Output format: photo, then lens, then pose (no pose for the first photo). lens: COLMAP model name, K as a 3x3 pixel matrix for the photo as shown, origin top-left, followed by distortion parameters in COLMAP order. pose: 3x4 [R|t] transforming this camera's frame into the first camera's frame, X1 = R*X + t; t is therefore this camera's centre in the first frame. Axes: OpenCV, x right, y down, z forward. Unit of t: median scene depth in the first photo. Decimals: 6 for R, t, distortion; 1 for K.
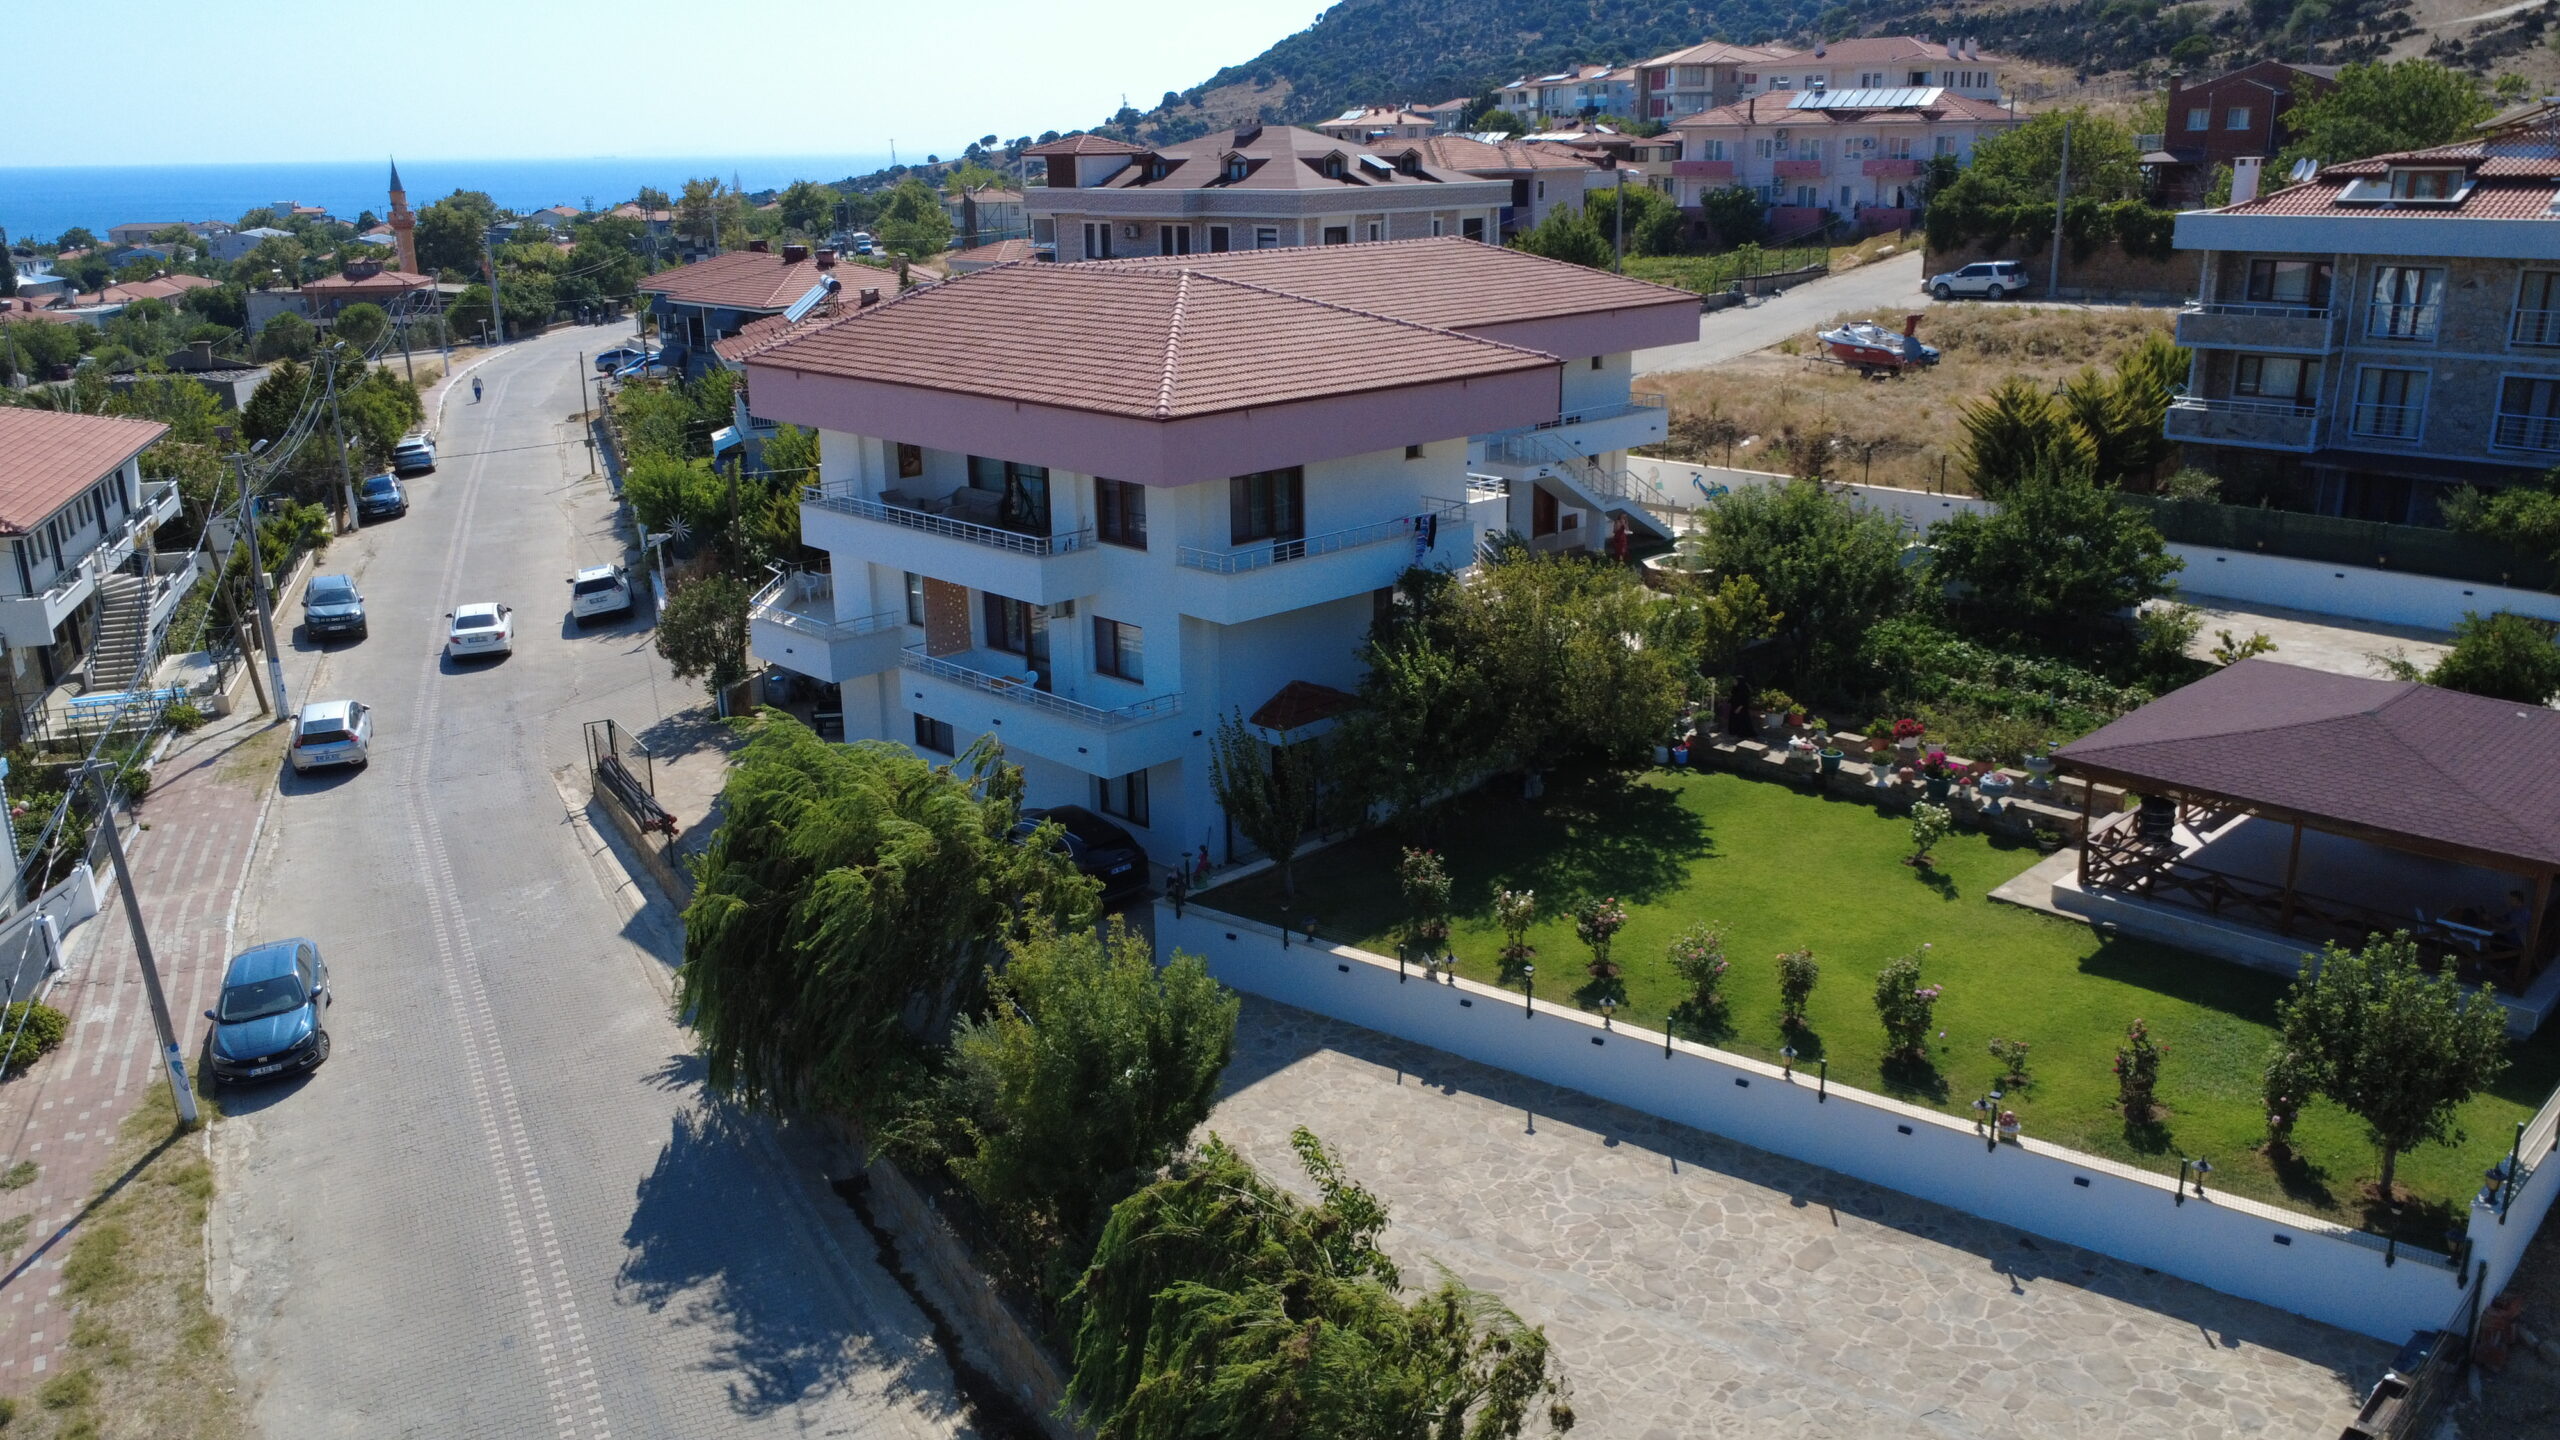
lens RADIAL K [[1924.9, 0, 1280.0], [0, 1924.9, 720.0], [0, 0, 1]] dist [0.008568, -0.009754]
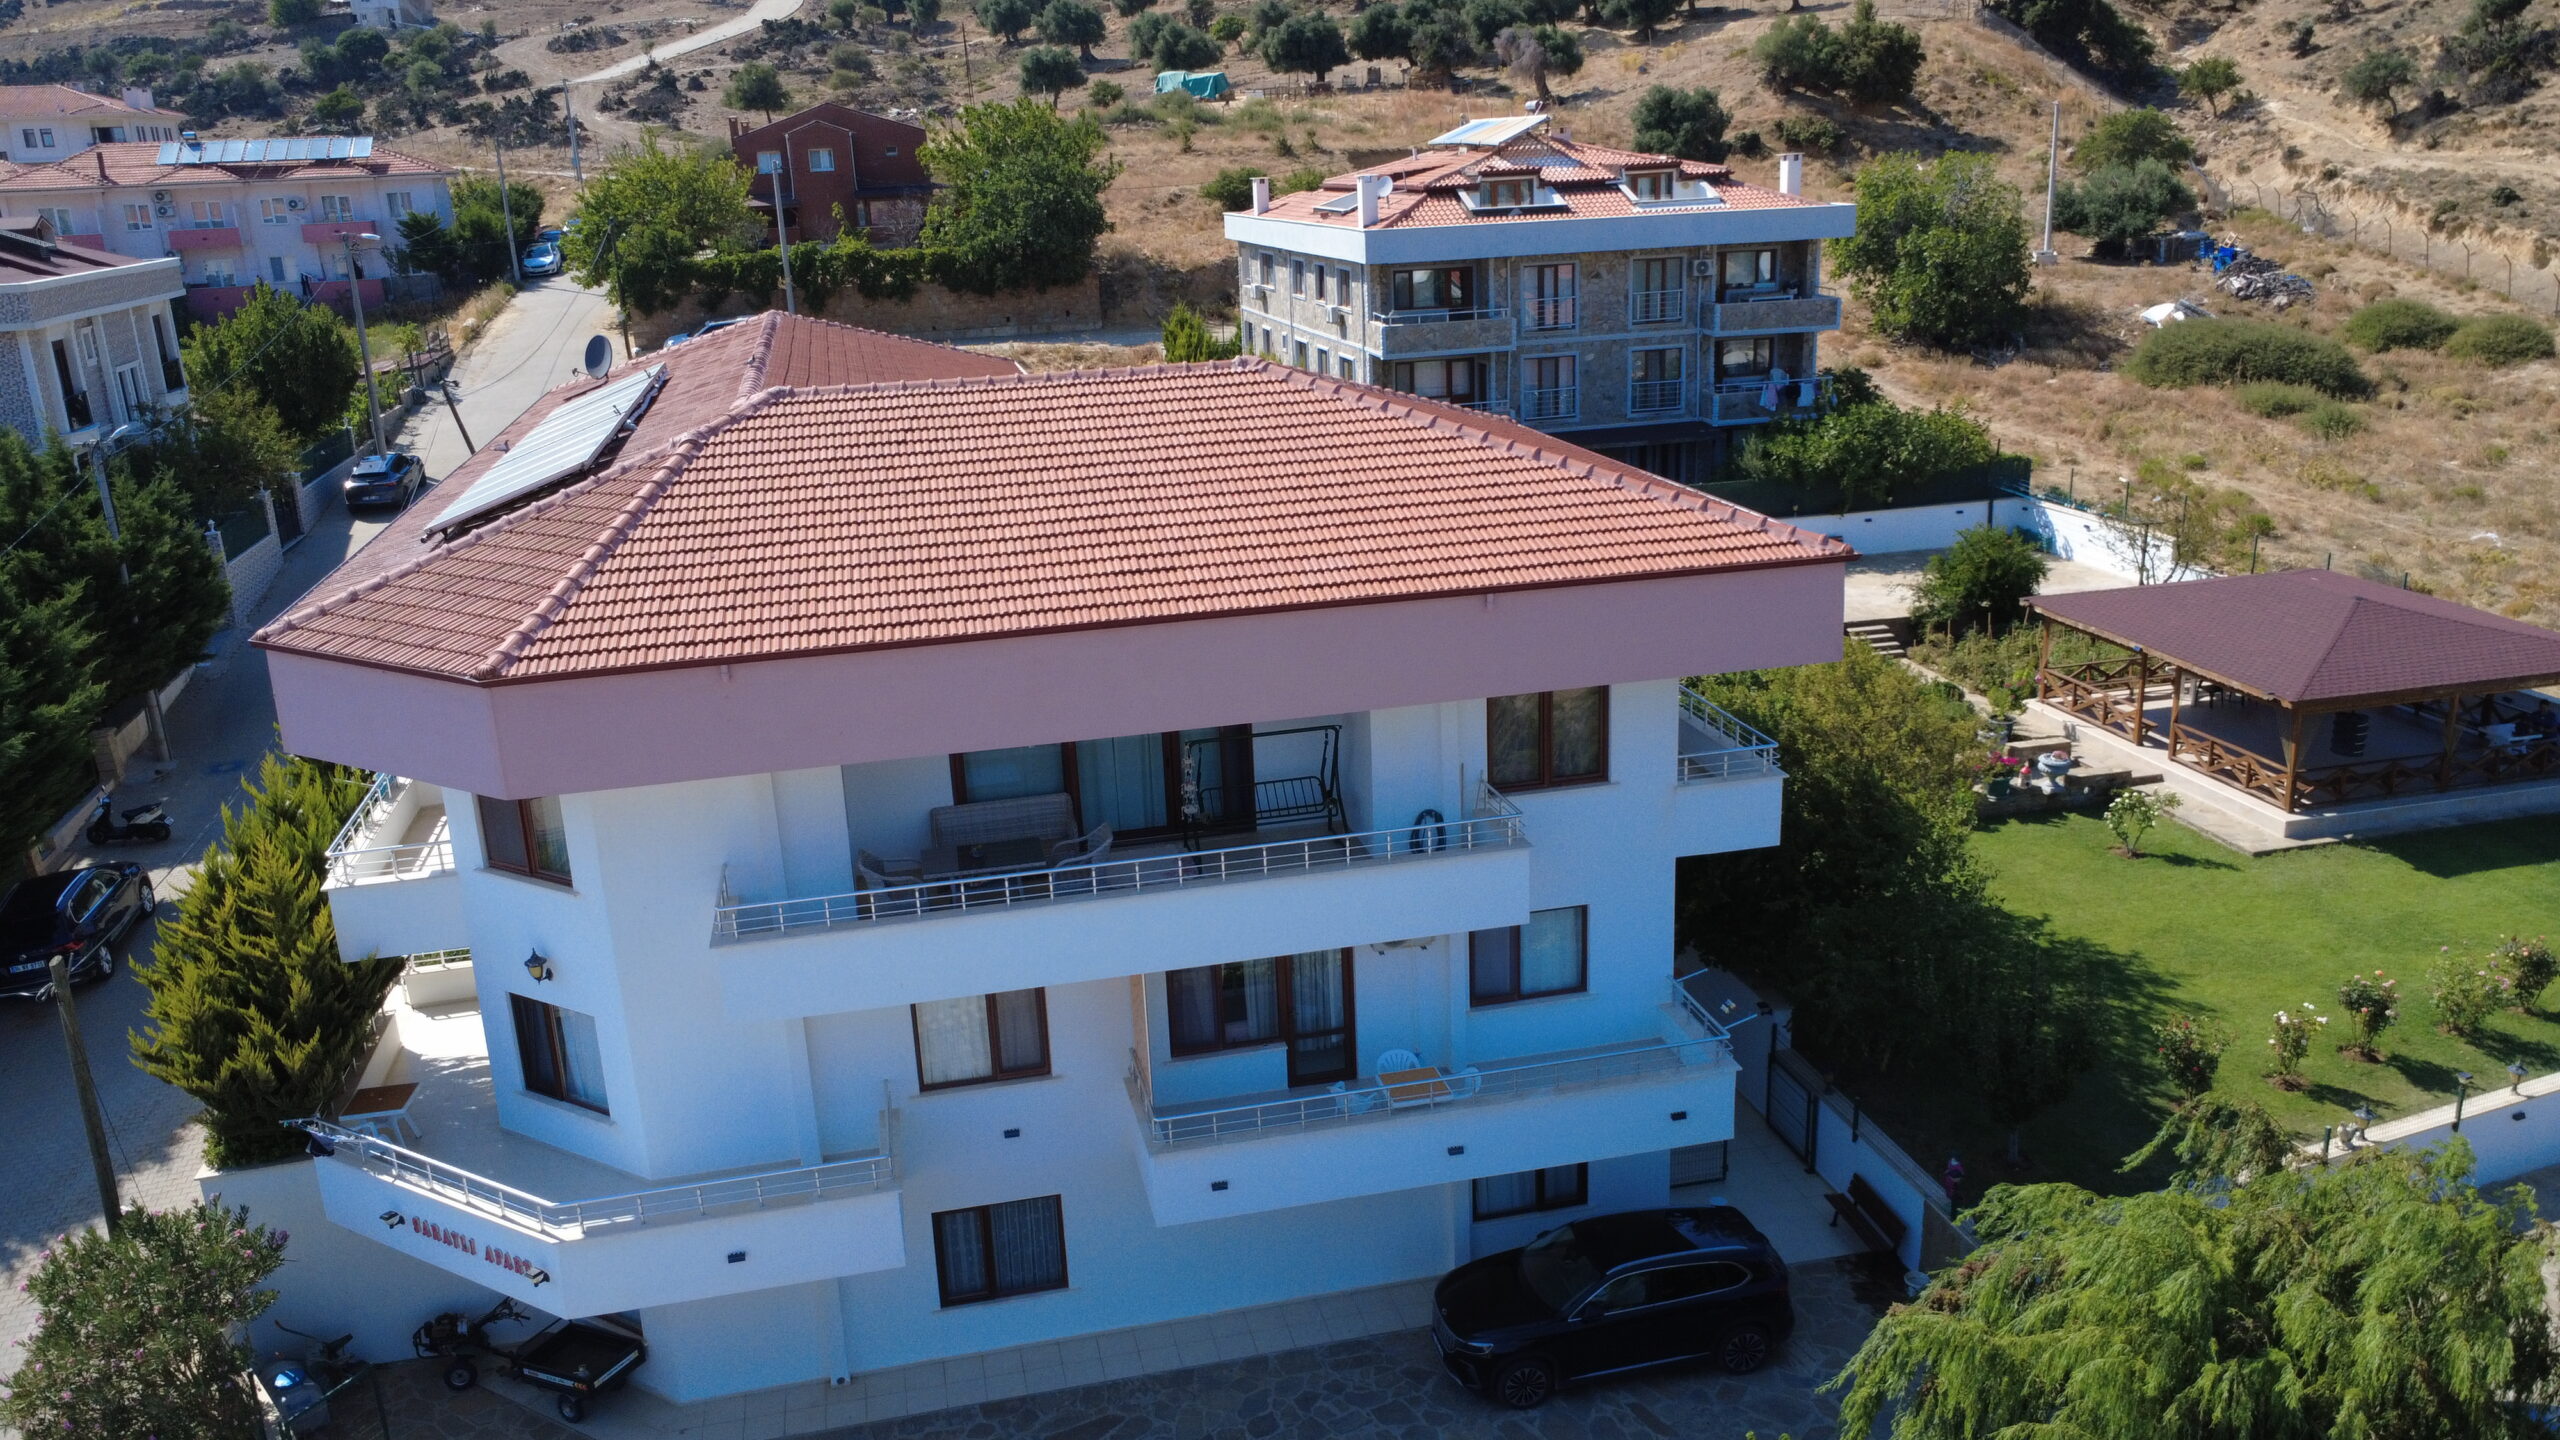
lens RADIAL K [[1924.9, 0, 1280.0], [0, 1924.9, 720.0], [0, 0, 1]] dist [0.008568, -0.009754]
pose [[0.522267, -0.250958, 0.815020, -0.518747], [0.278841, 0.953439, 0.114898, -0.171636], [-0.805907, 0.167254, 0.567927, 0.593784]]
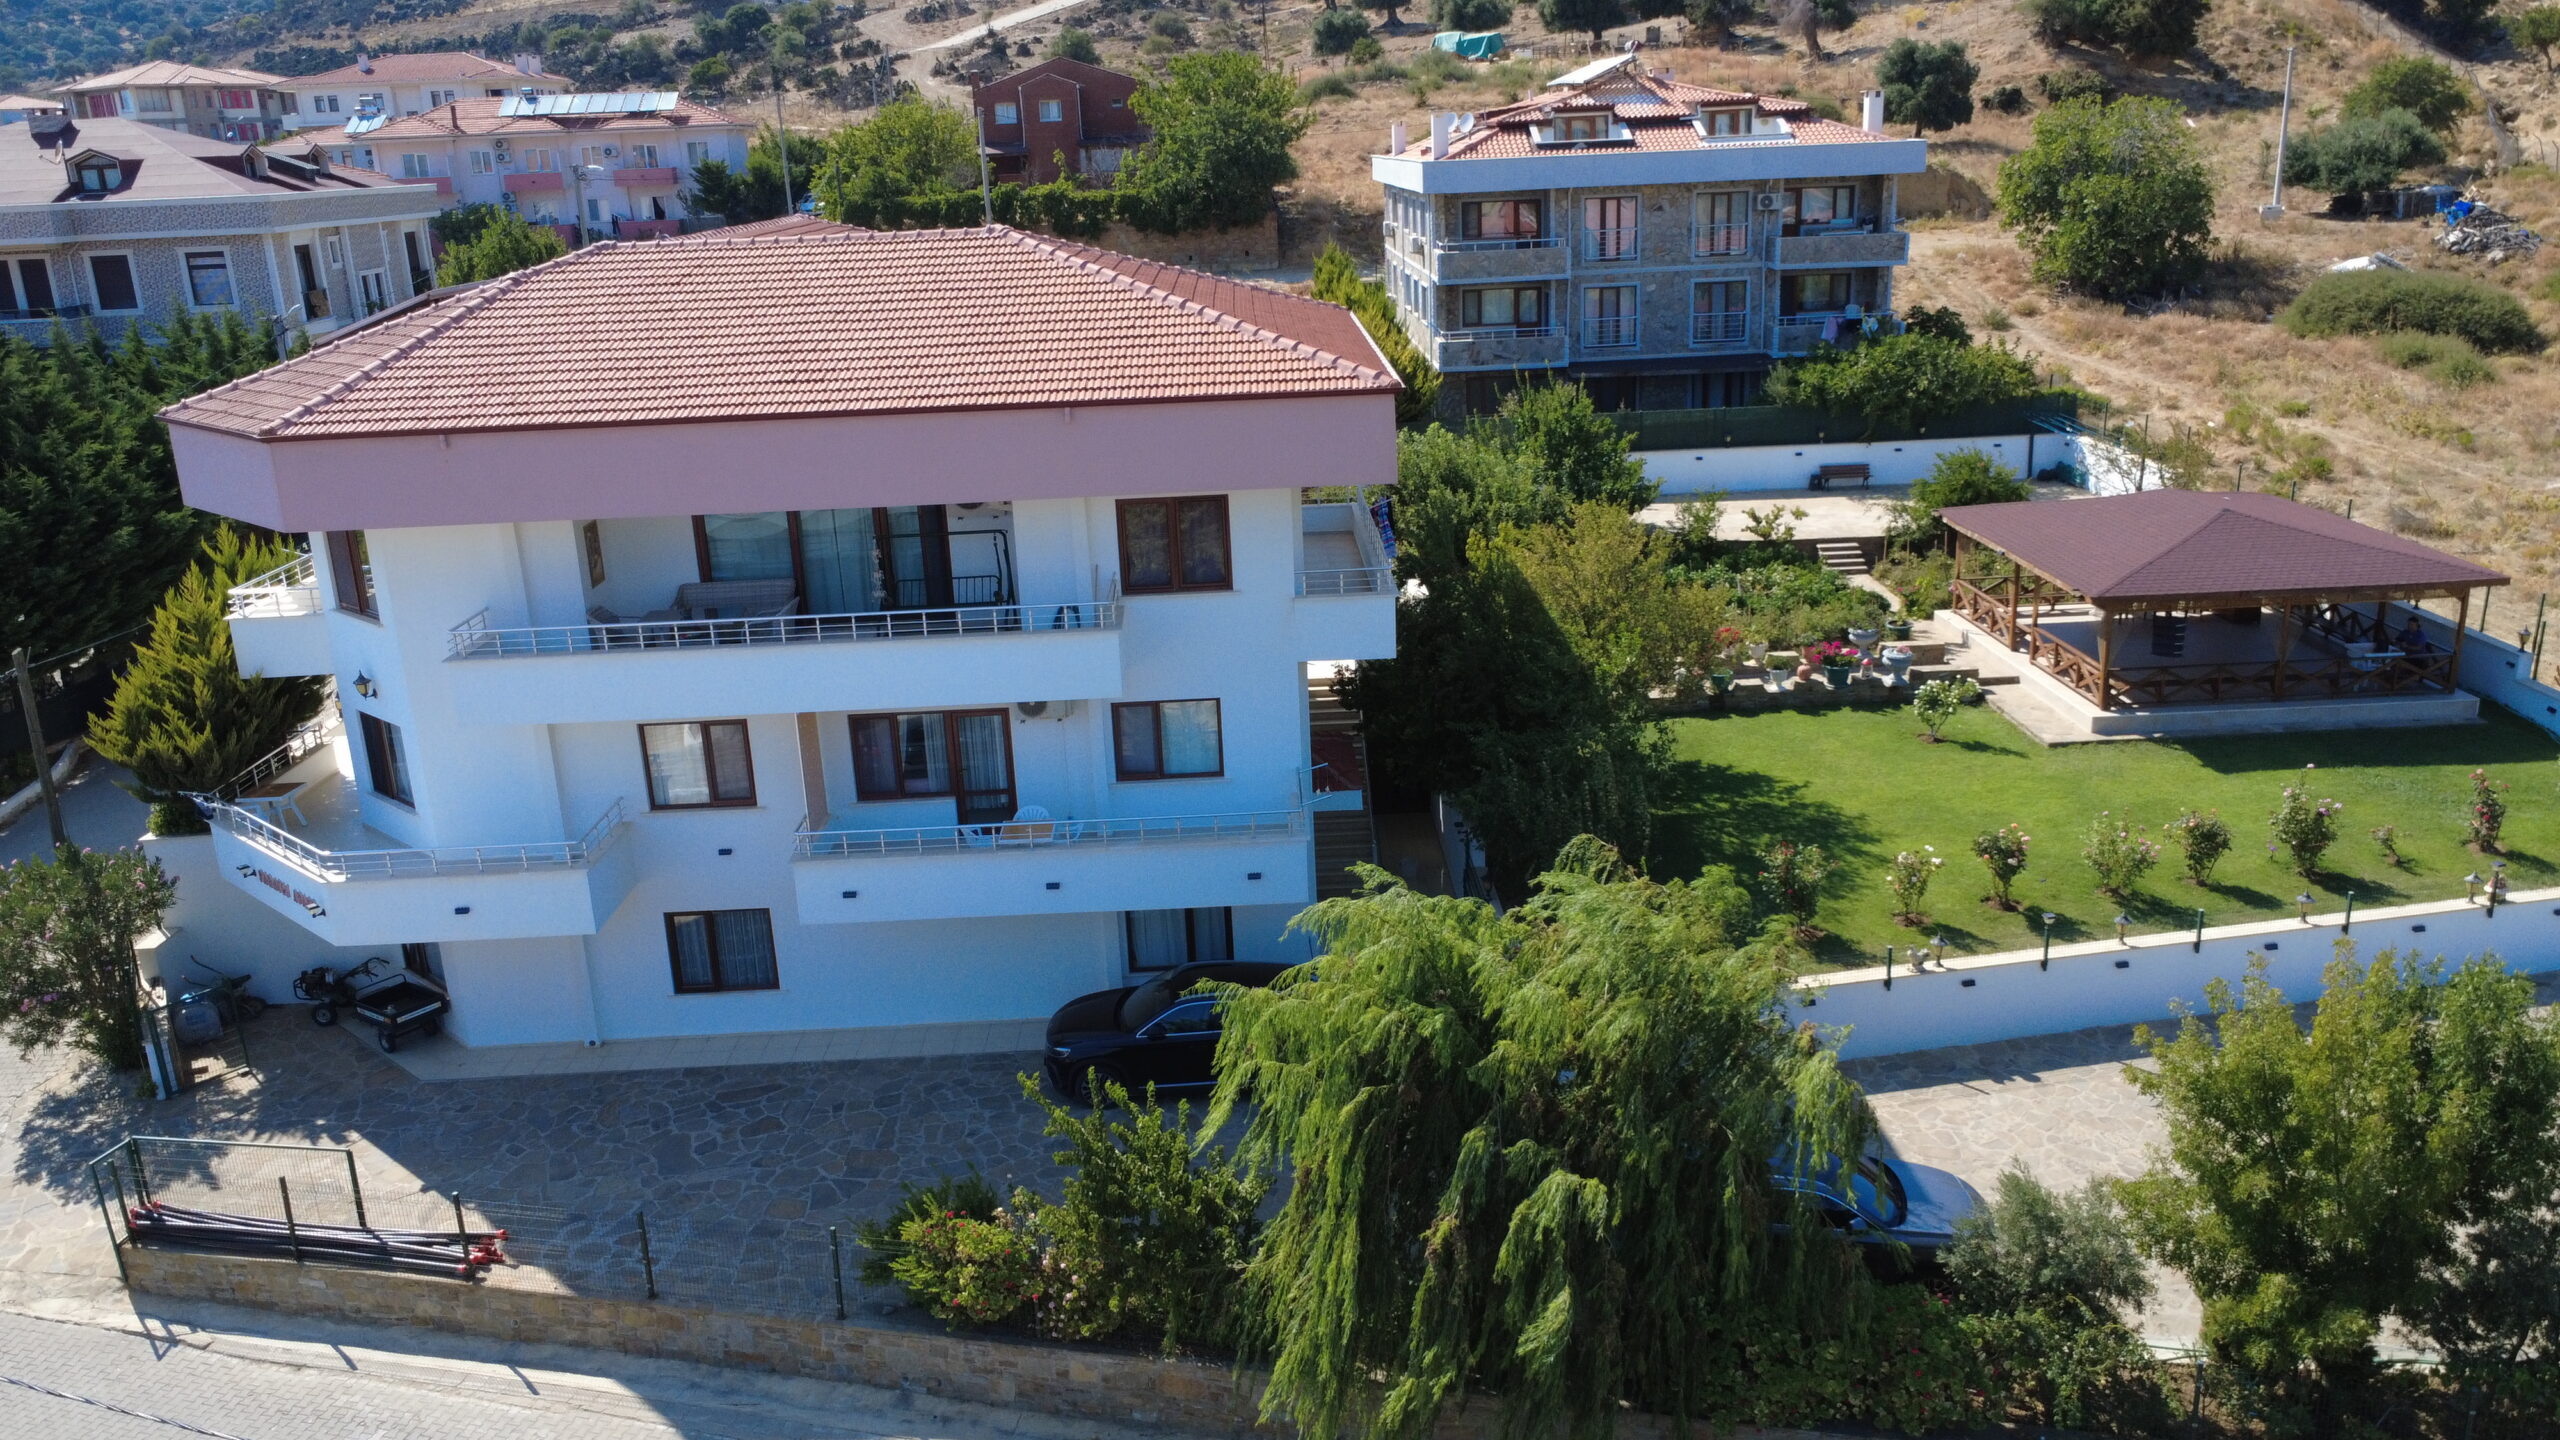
lens RADIAL K [[1924.9, 0, 1280.0], [0, 1924.9, 720.0], [0, 0, 1]] dist [0.008568, -0.009754]
pose [[0.679907, -0.224926, 0.697950, -0.470995], [0.241179, 0.967435, 0.076828, -0.074979], [-0.692502, 0.116095, 0.712013, 0.388161]]
